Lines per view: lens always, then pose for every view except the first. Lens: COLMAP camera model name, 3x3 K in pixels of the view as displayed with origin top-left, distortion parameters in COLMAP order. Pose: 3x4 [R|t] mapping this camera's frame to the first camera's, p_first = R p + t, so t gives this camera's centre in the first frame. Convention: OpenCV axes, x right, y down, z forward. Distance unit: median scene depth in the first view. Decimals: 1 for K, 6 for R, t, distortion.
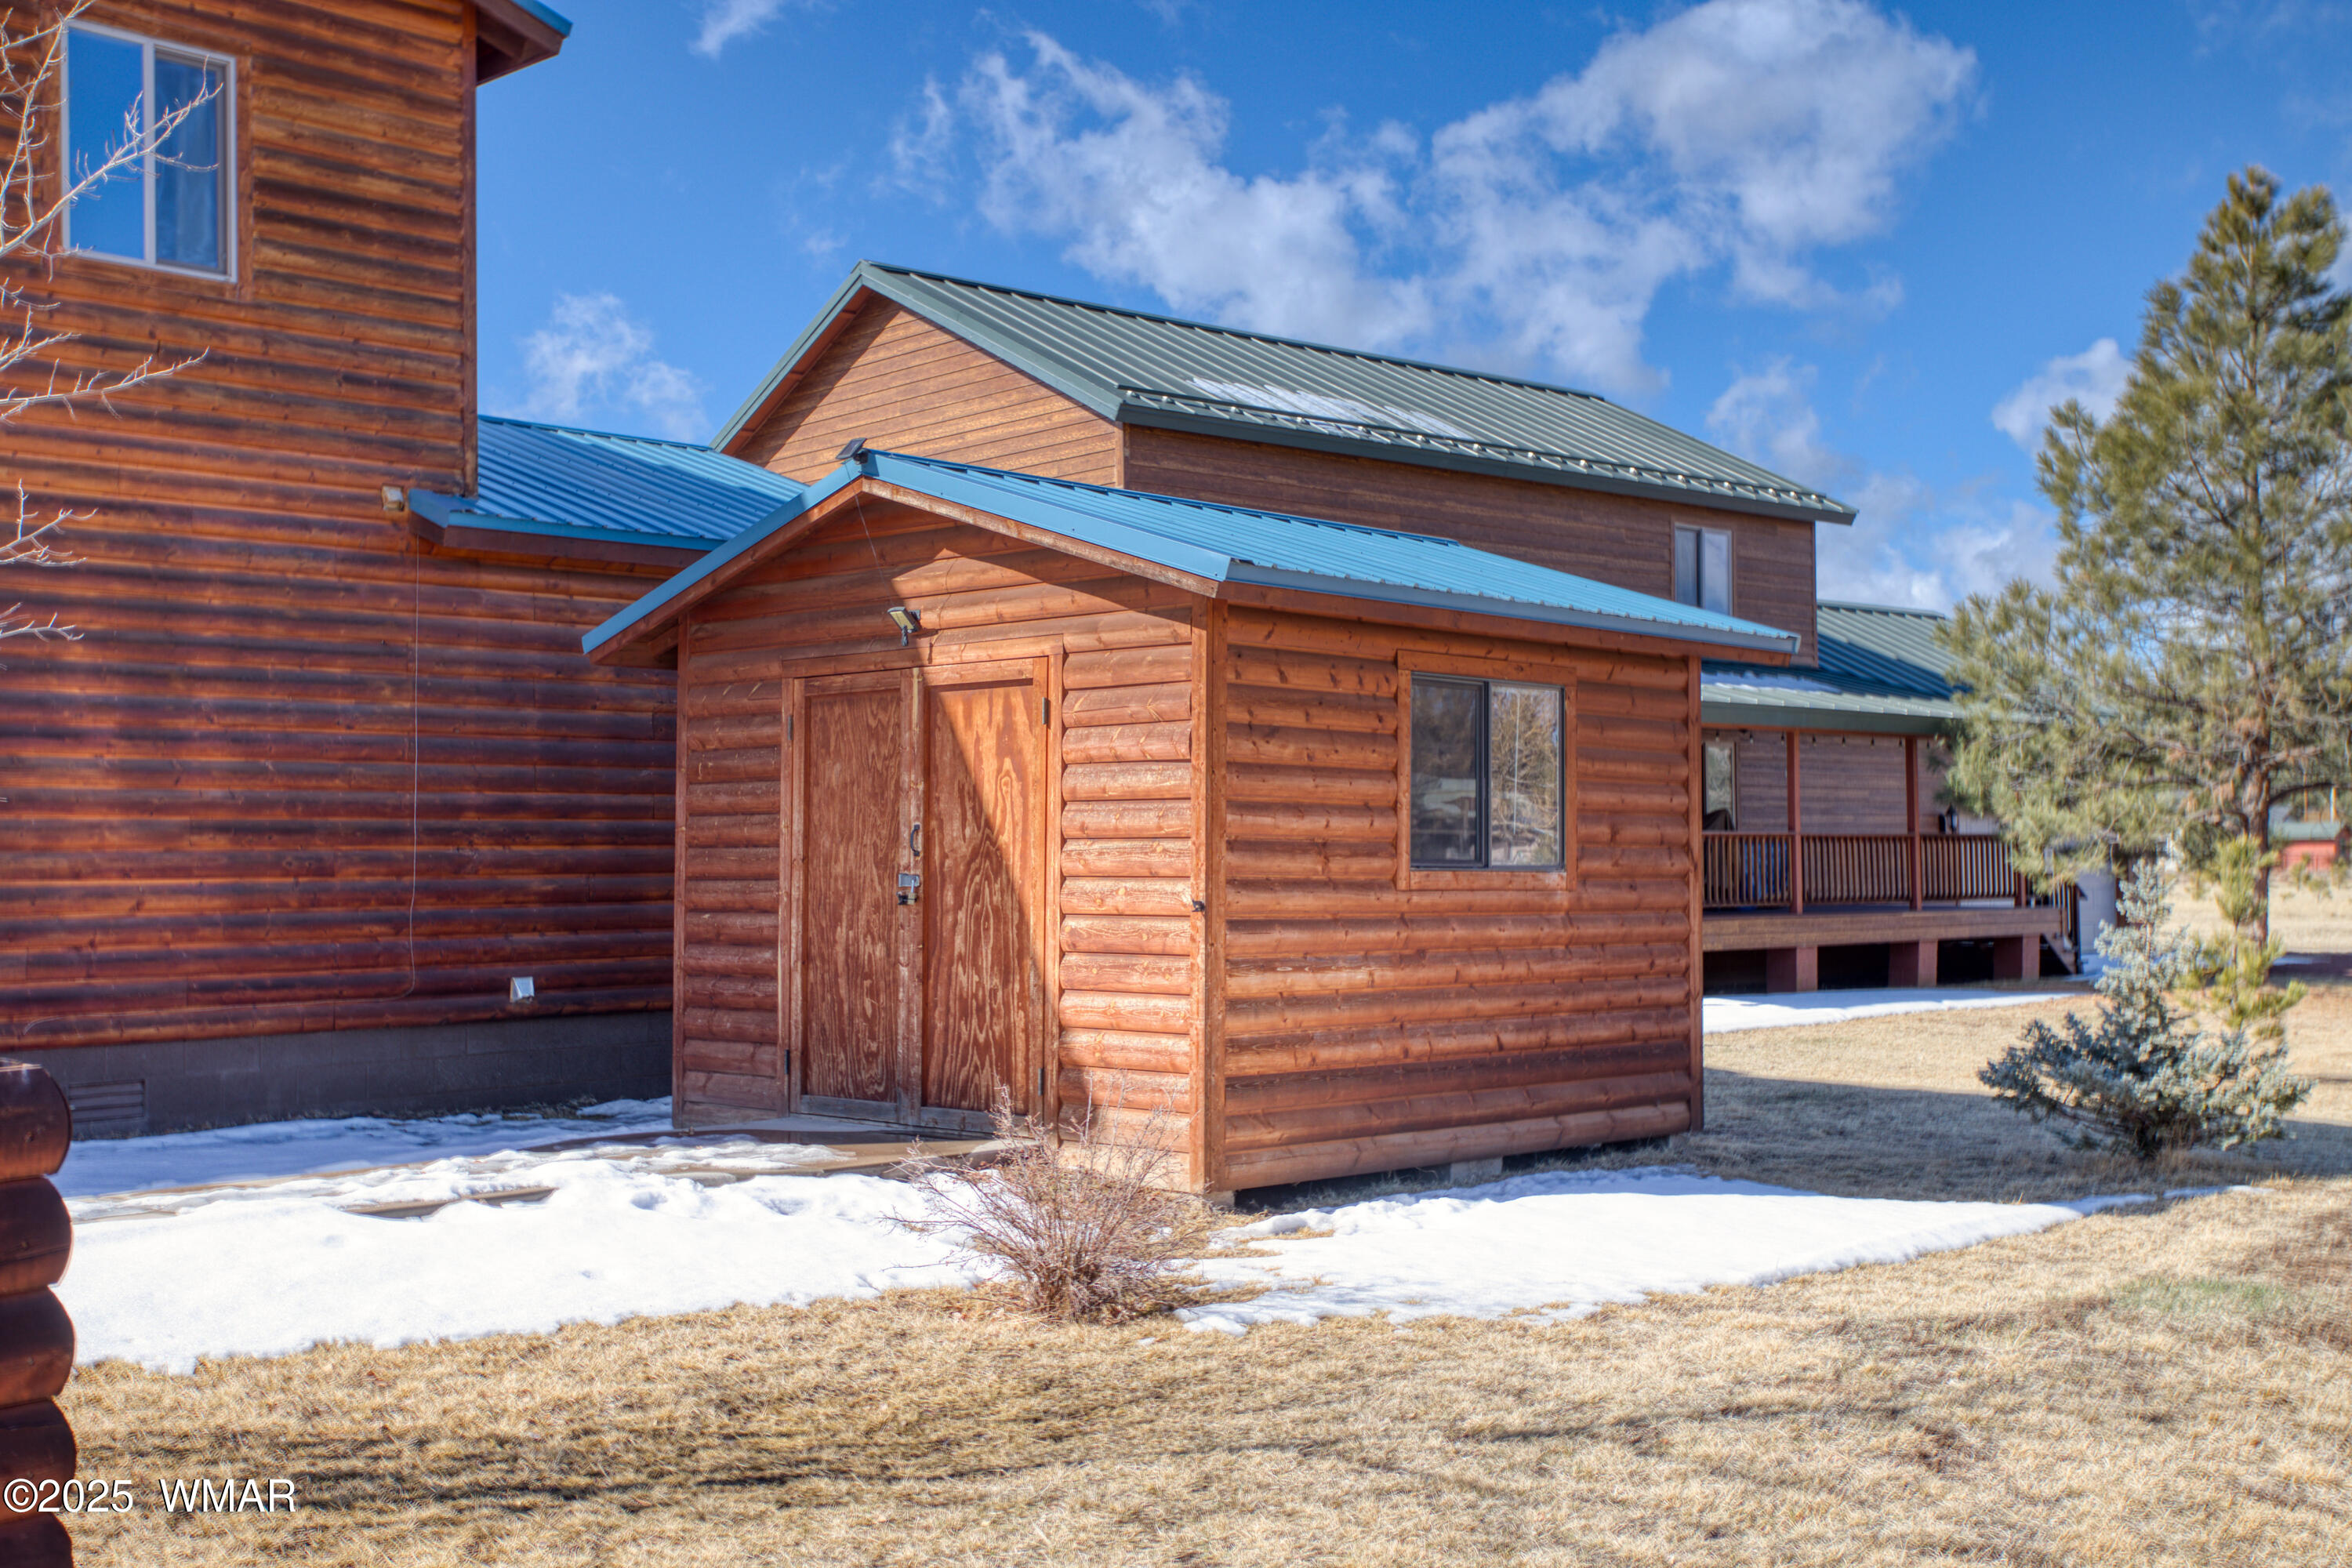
lens RADIAL K [[2444.9, 0, 1176.0], [0, 2444.9, 784.0], [0, 0, 1]] dist [0.078097, 0.018188]
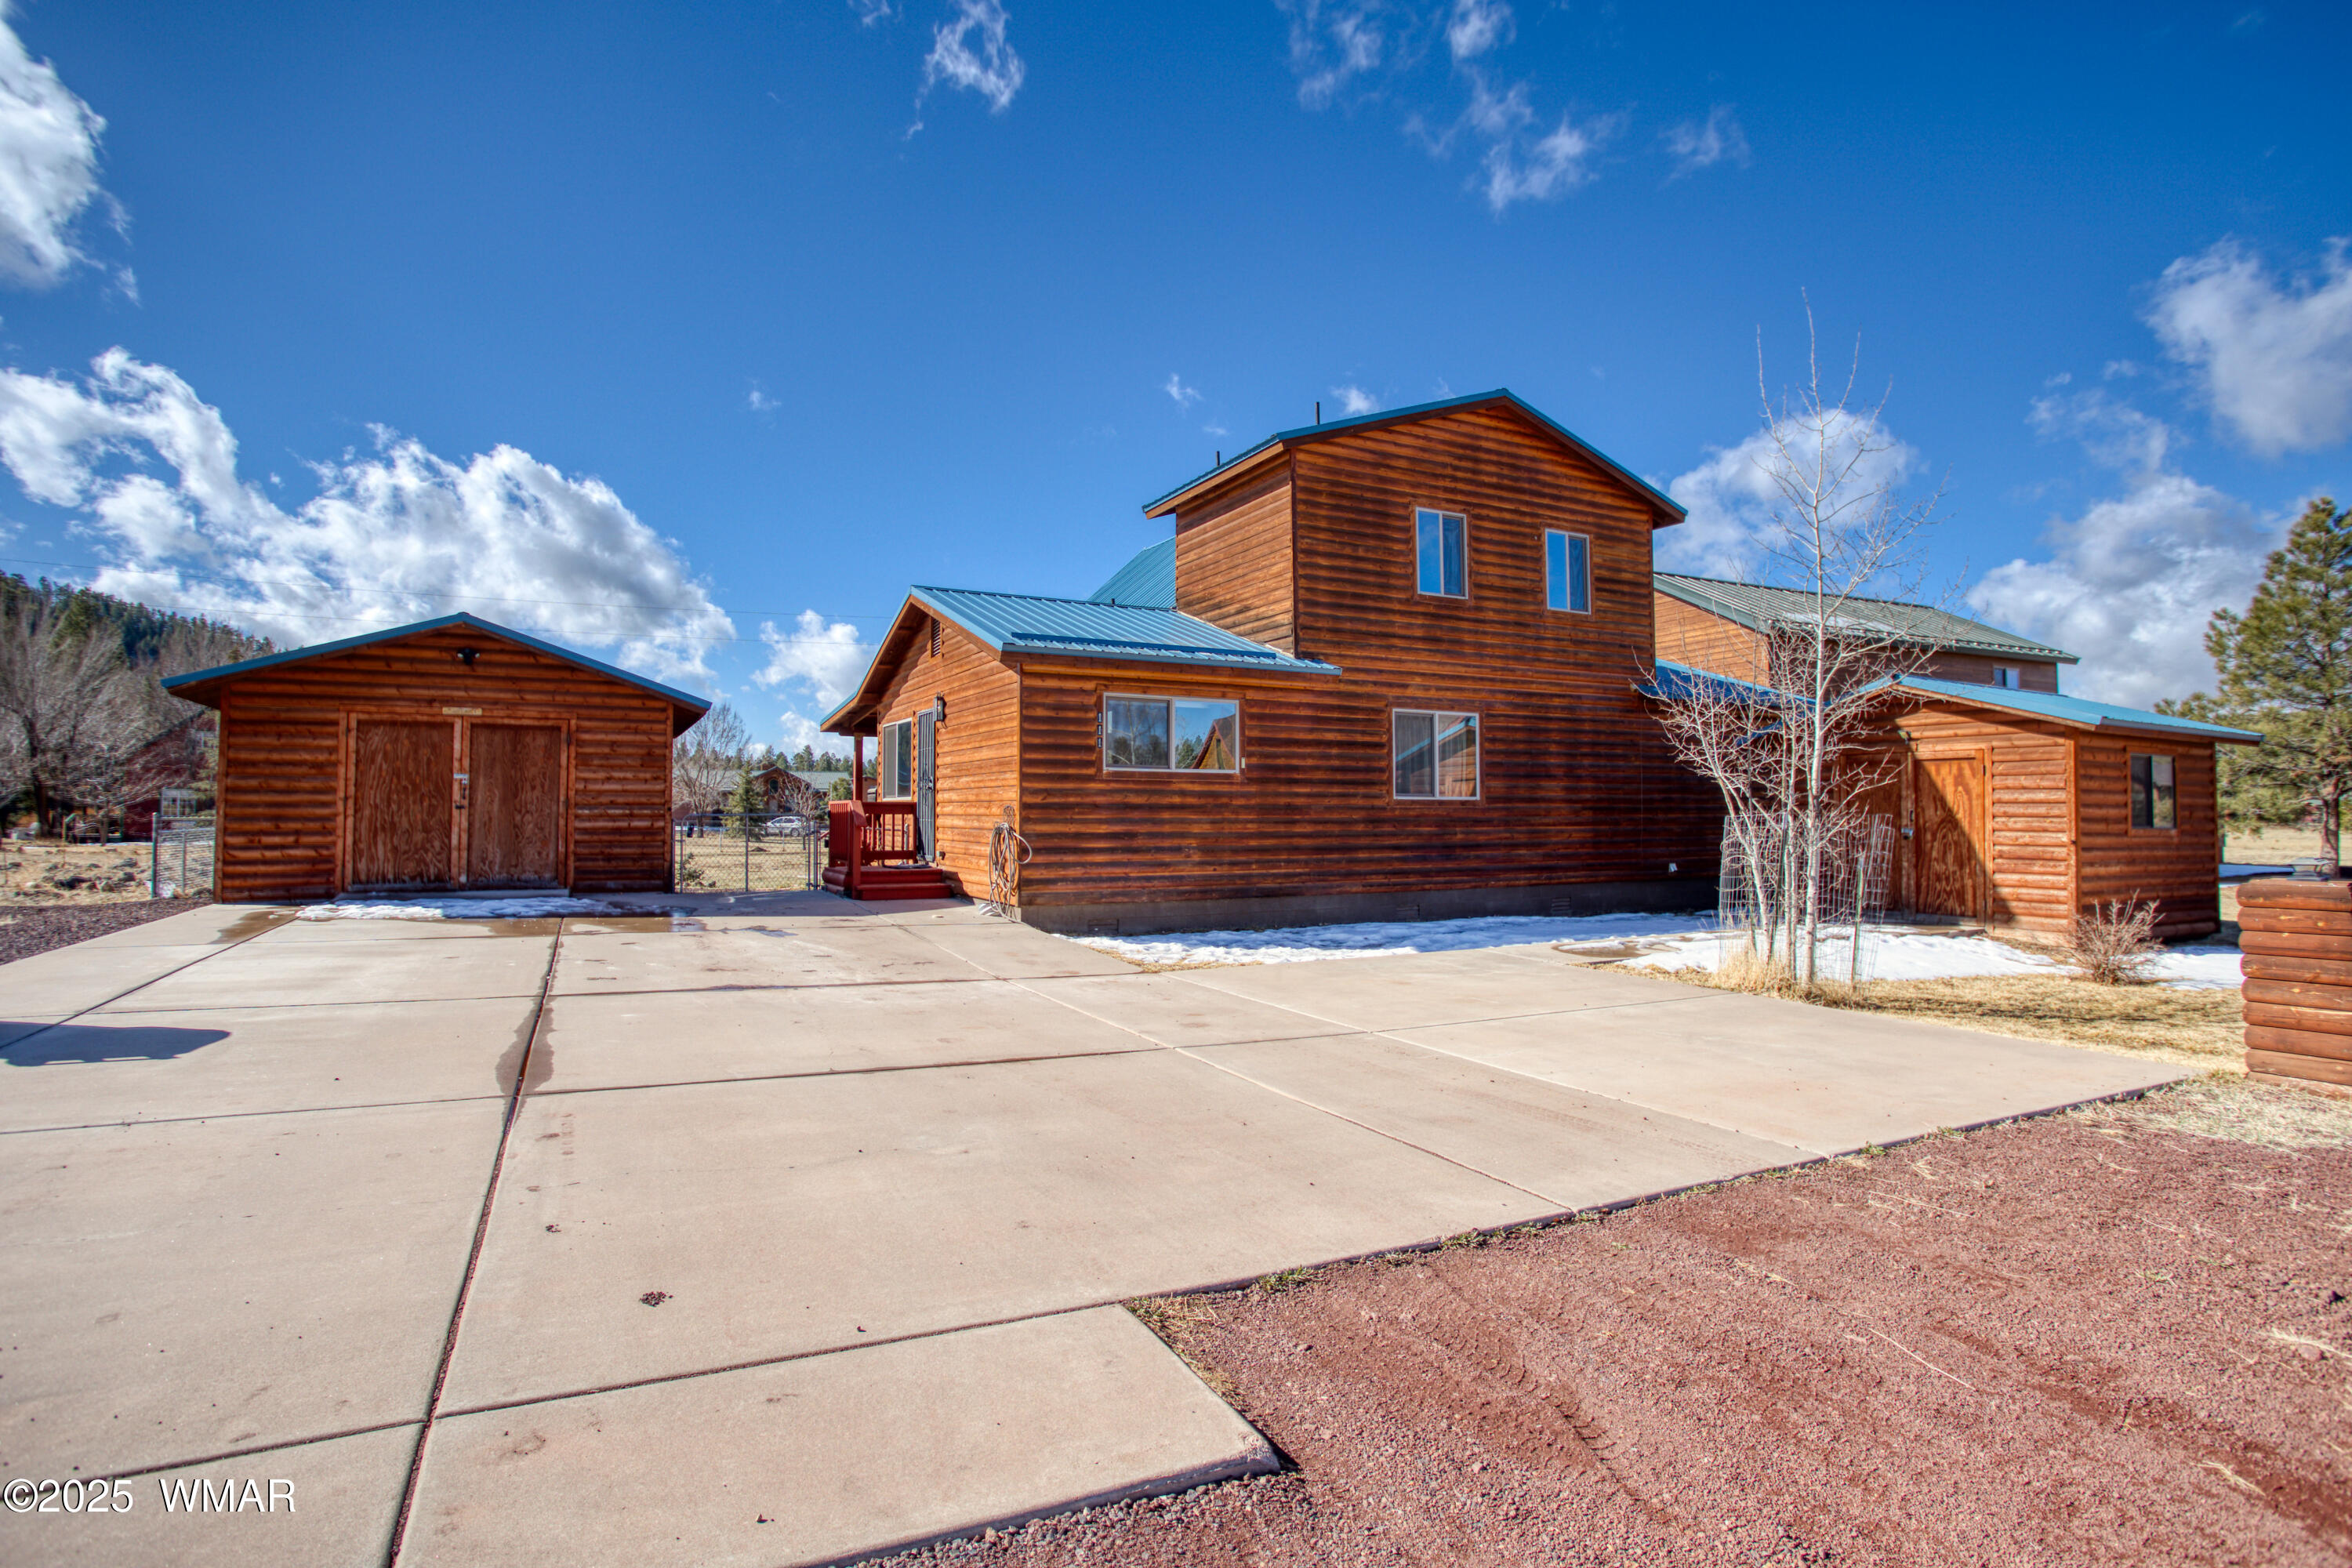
lens RADIAL K [[1170.4, 0, 1159.8], [0, 1170.4, 780.1], [0, 0, 1]] dist [-0.054564, 0.039200]
pose [[0.965114, -0.000840, -0.261829, -0.583723], [0.002376, 0.999982, 0.005550, -0.026418], [0.261820, -0.005979, 0.965098, -0.460281]]
